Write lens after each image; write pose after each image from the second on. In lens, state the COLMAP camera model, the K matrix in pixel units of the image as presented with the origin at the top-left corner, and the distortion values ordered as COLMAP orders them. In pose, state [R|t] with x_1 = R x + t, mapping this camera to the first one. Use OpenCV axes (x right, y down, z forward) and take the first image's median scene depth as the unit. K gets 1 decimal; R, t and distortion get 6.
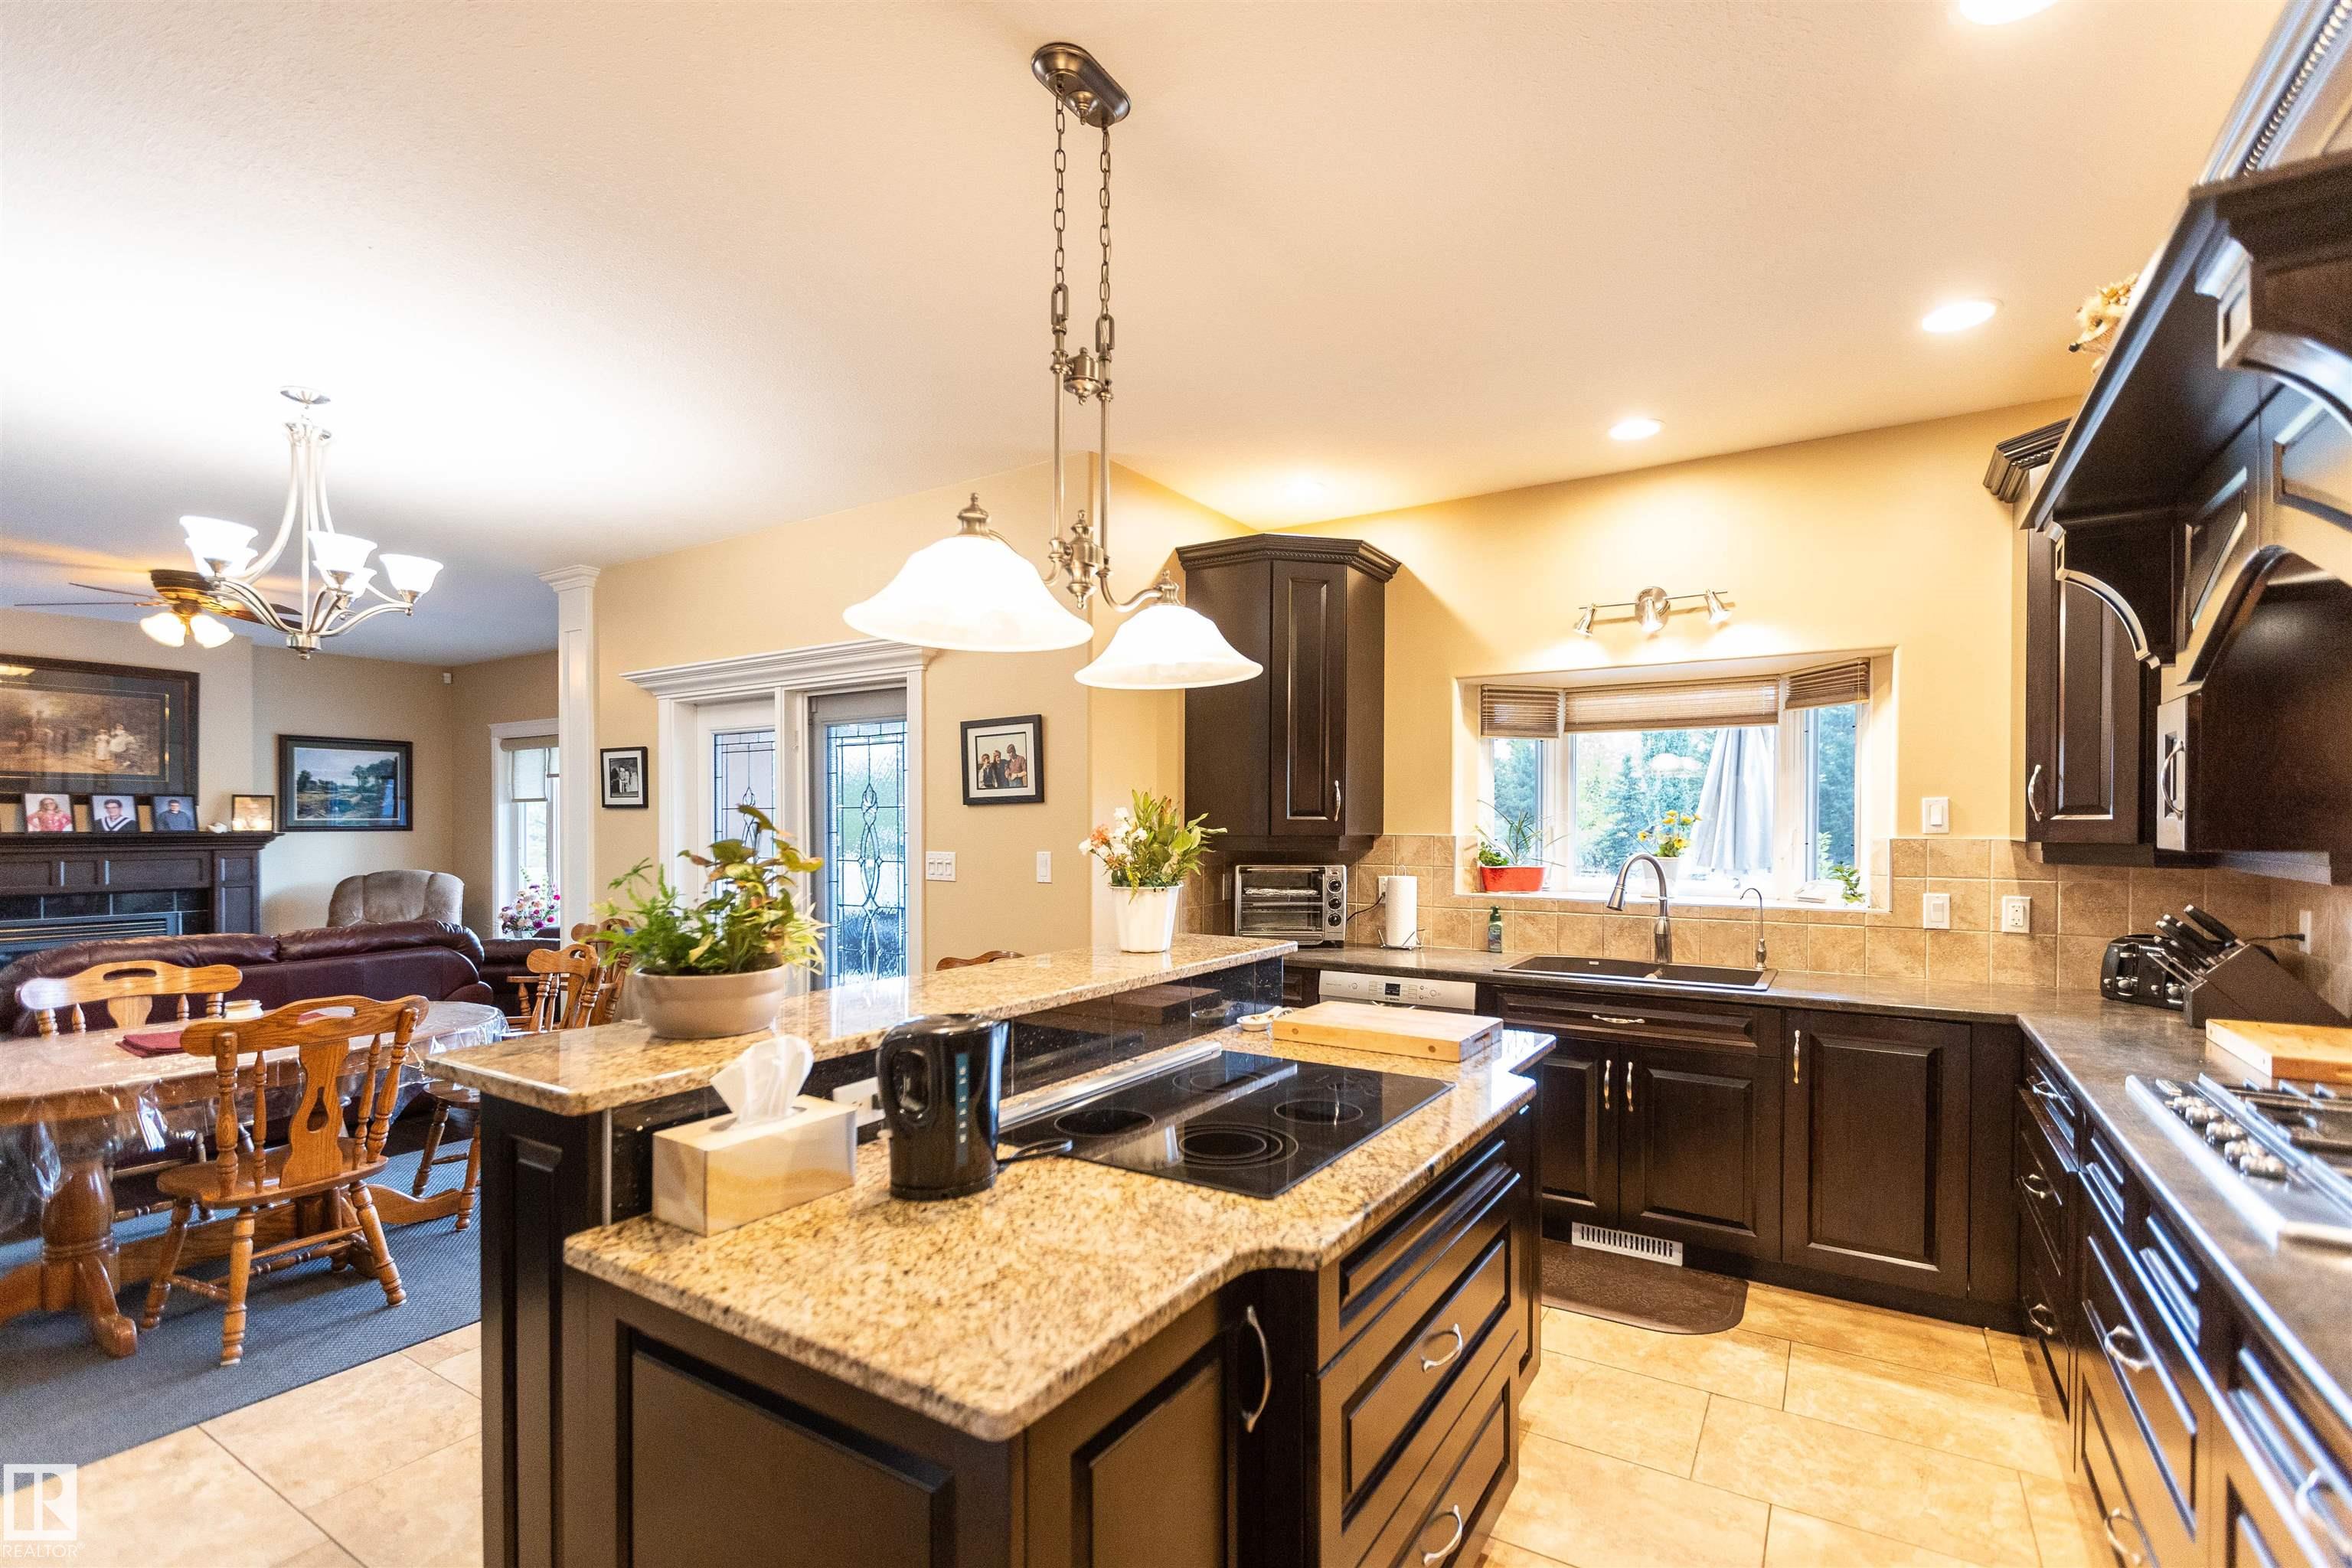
lens RADIAL K [[1062.7, 0, 1185.5], [0, 1062.7, 806.6], [0, 0, 1]] dist [0.005395, -0.002016]
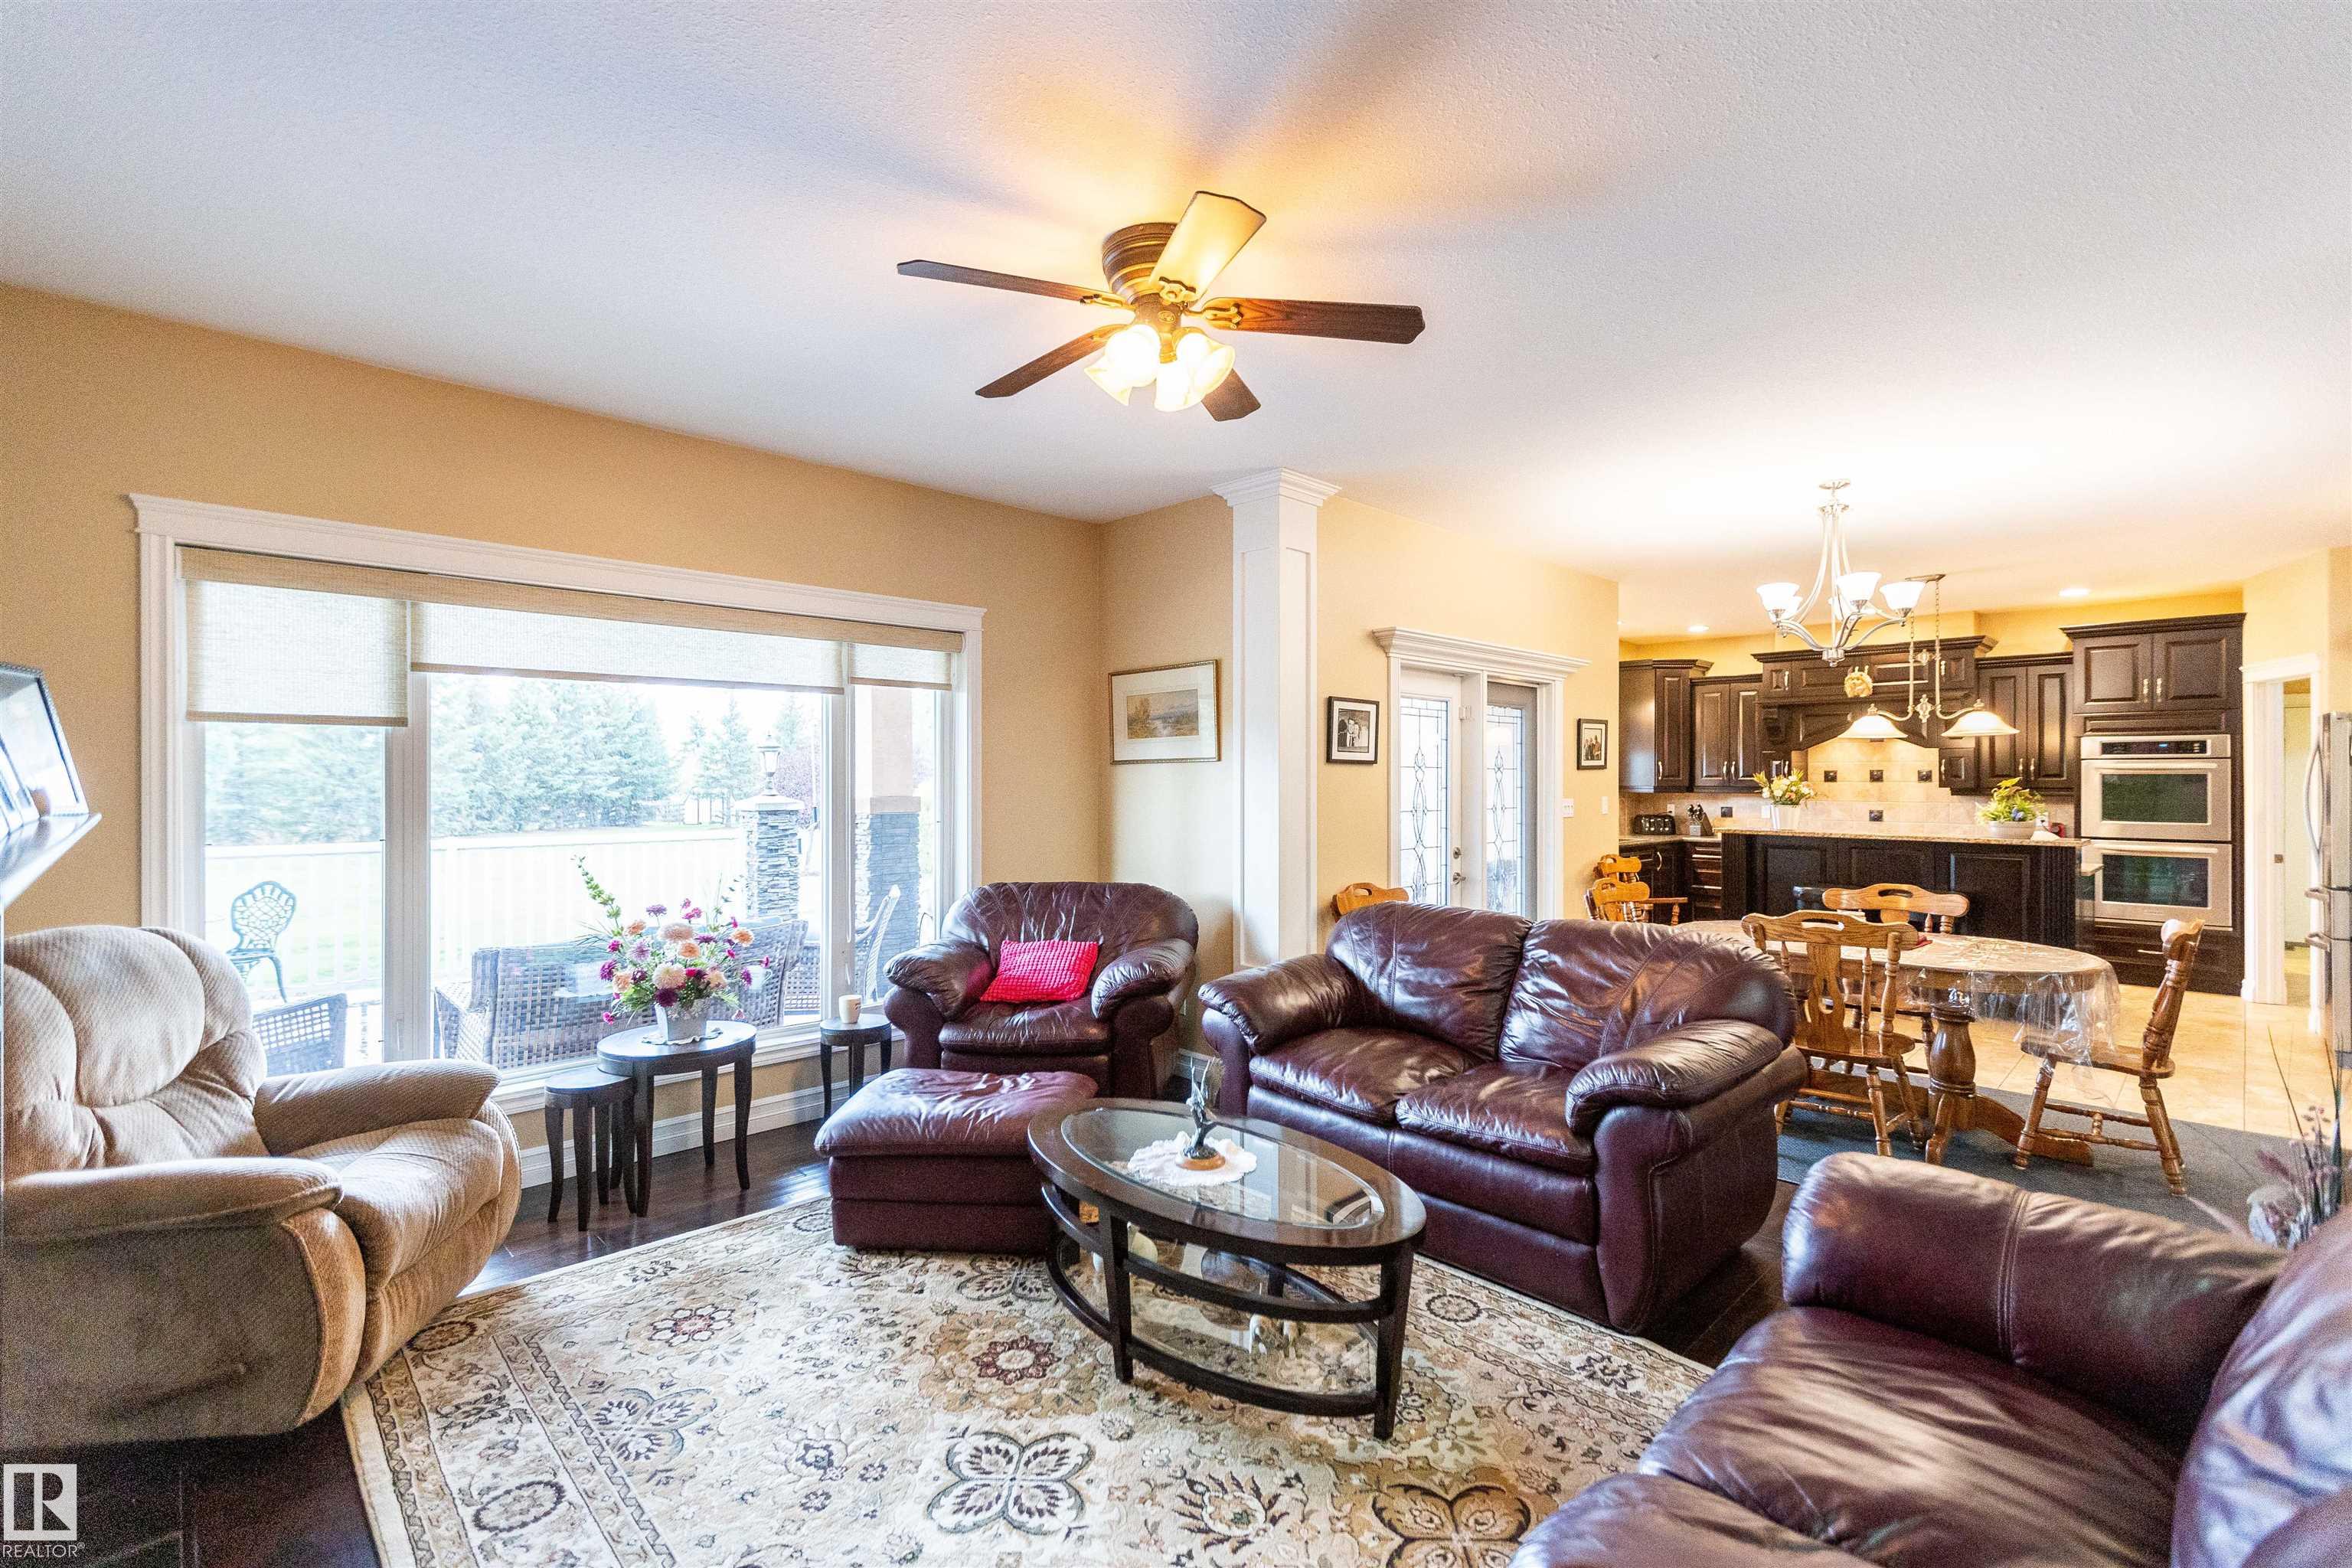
lens RADIAL K [[1062.7, 0, 1181.3], [0, 1062.7, 771.3], [0, 0, 1]] dist [0.005395, -0.002016]
pose [[0.218012, 0.014095, 0.975844, -1.449564], [-0.013005, 0.999849, -0.011536, 0.020697], [-0.975859, -0.010176, 0.218162, 0.930614]]
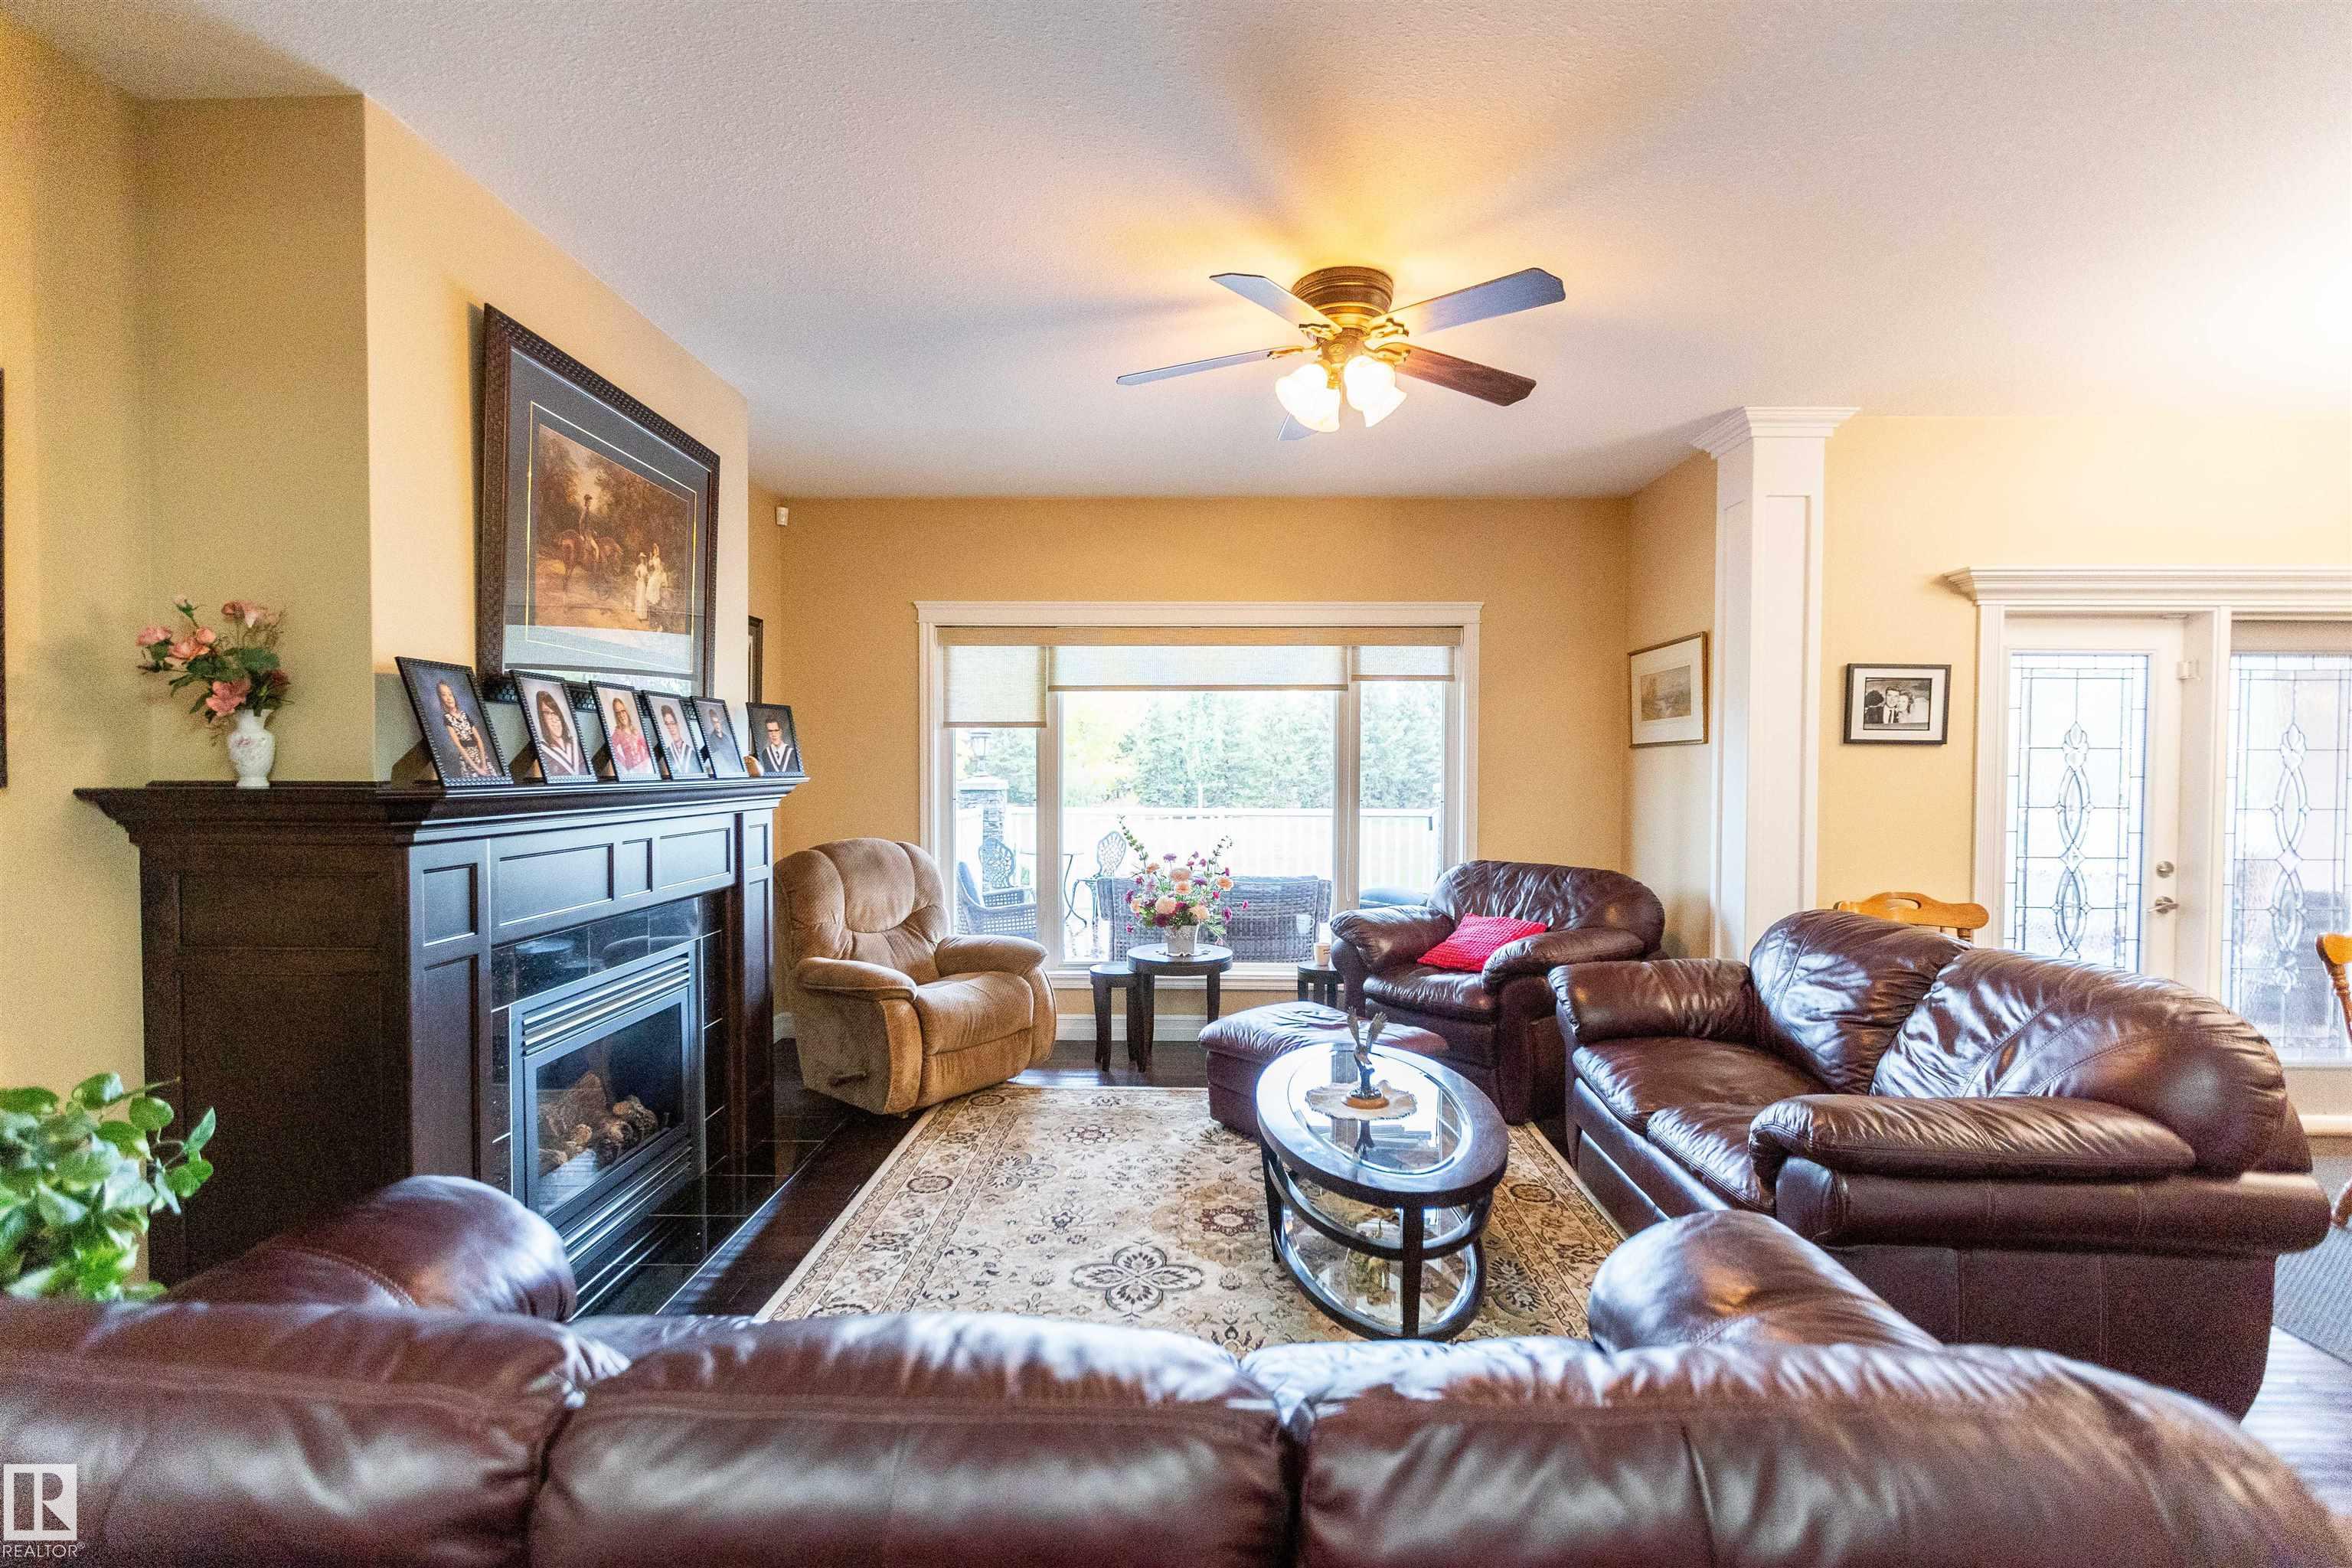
lens RADIAL K [[1062.7, 0, 1190.2], [0, 1062.7, 785.0], [0, 0, 1]] dist [0.005395, -0.002016]
pose [[0.852963, 0.000543, 0.521971, -1.328647], [-0.016008, 0.999556, 0.025118, 0.018959], [-0.521726, -0.029780, 0.852593, 0.608550]]
